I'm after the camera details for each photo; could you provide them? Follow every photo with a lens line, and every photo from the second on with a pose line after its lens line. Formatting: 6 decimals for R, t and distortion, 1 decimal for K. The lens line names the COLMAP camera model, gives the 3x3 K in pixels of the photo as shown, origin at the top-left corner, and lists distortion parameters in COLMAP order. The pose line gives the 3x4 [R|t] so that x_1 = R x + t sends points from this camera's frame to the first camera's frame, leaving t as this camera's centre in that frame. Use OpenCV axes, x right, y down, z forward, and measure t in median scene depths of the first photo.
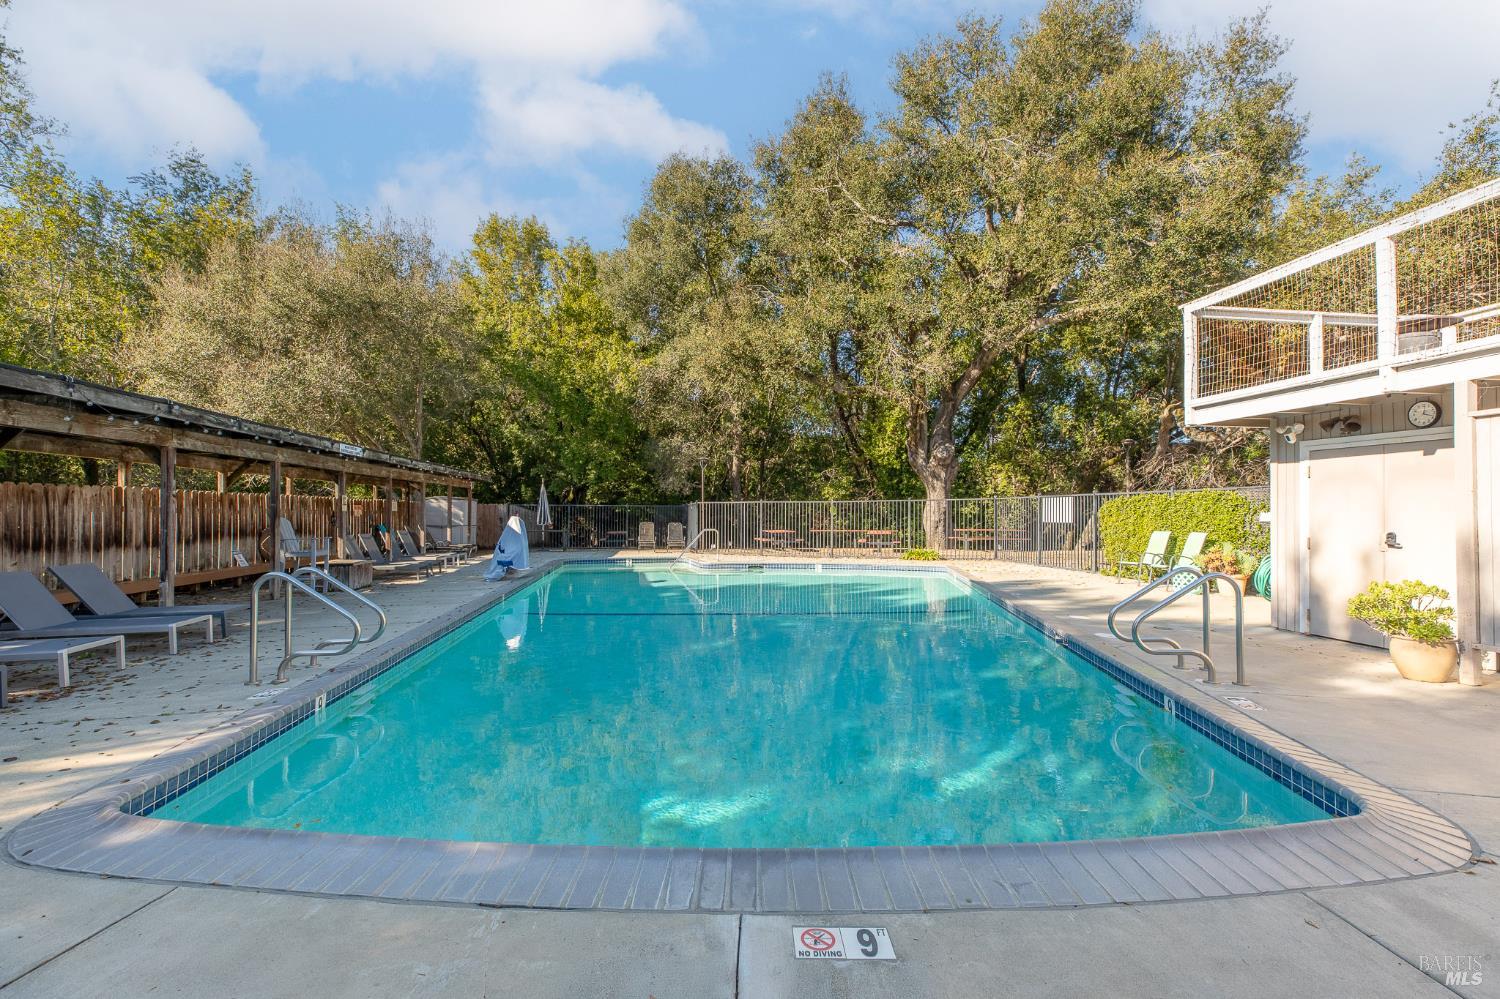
lens RADIAL K [[687.2, 0, 749.4], [0, 687.2, 500.6], [0, 0, 1]] dist [0.007512, -0.000172]
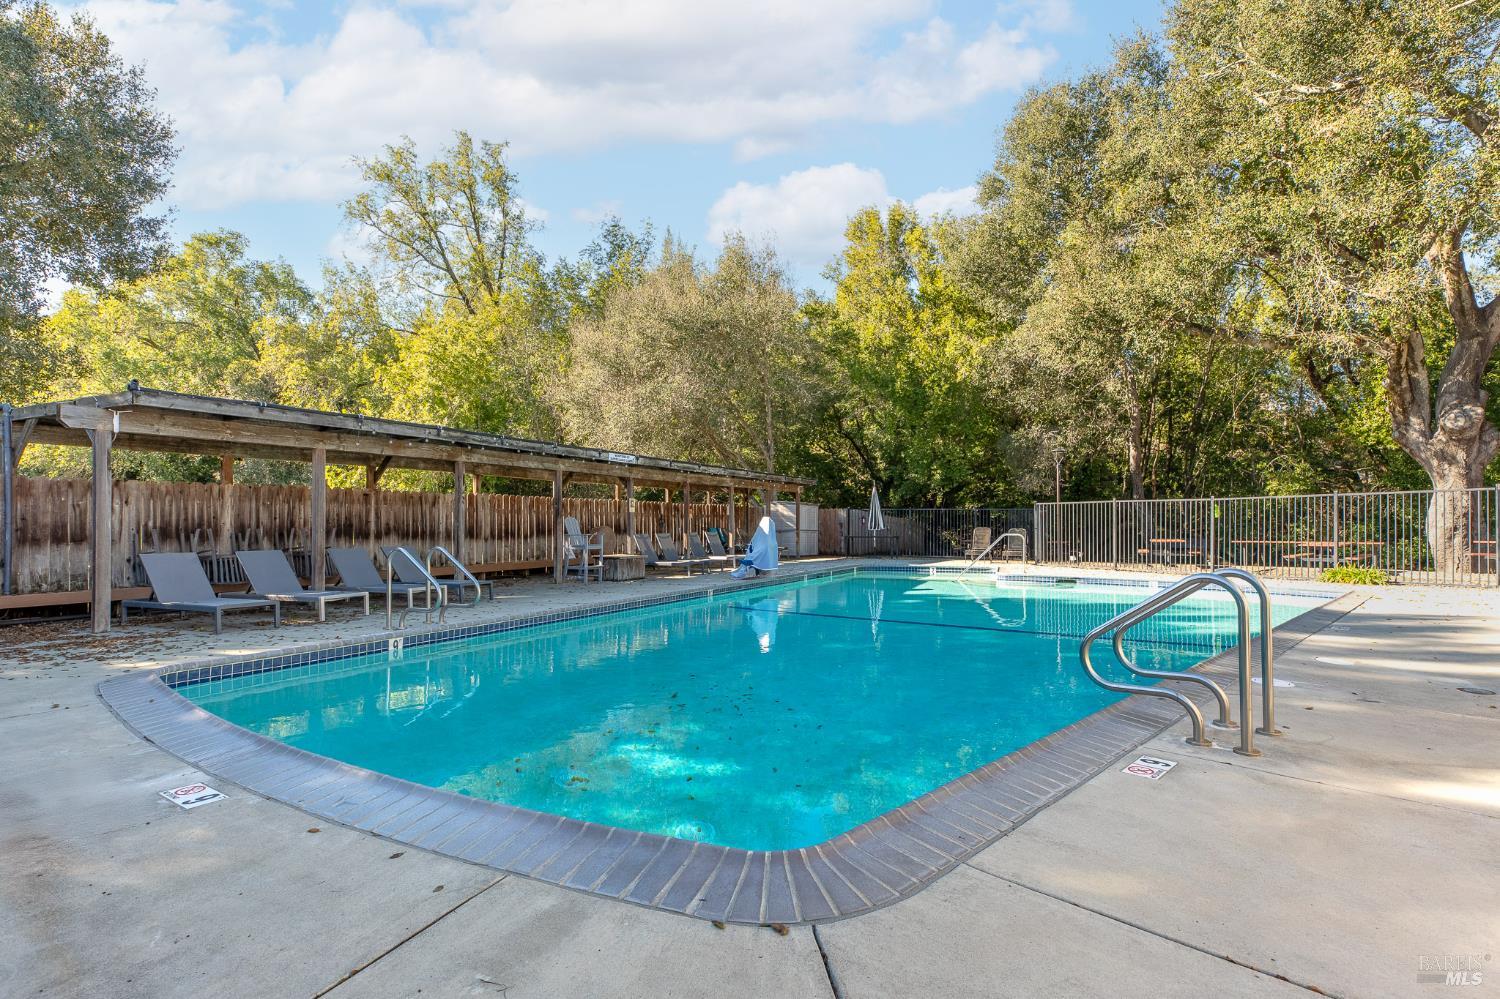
lens RADIAL K [[777.4, 0, 749.6], [0, 777.4, 510.5], [0, 0, 1]] dist [0.002017, -0.000330]
pose [[0.812874, -0.009455, -0.582363, 0.193394], [0.009718, 0.999949, -0.002670, 0.010626], [0.582358, -0.003490, 0.812925, 0.041244]]
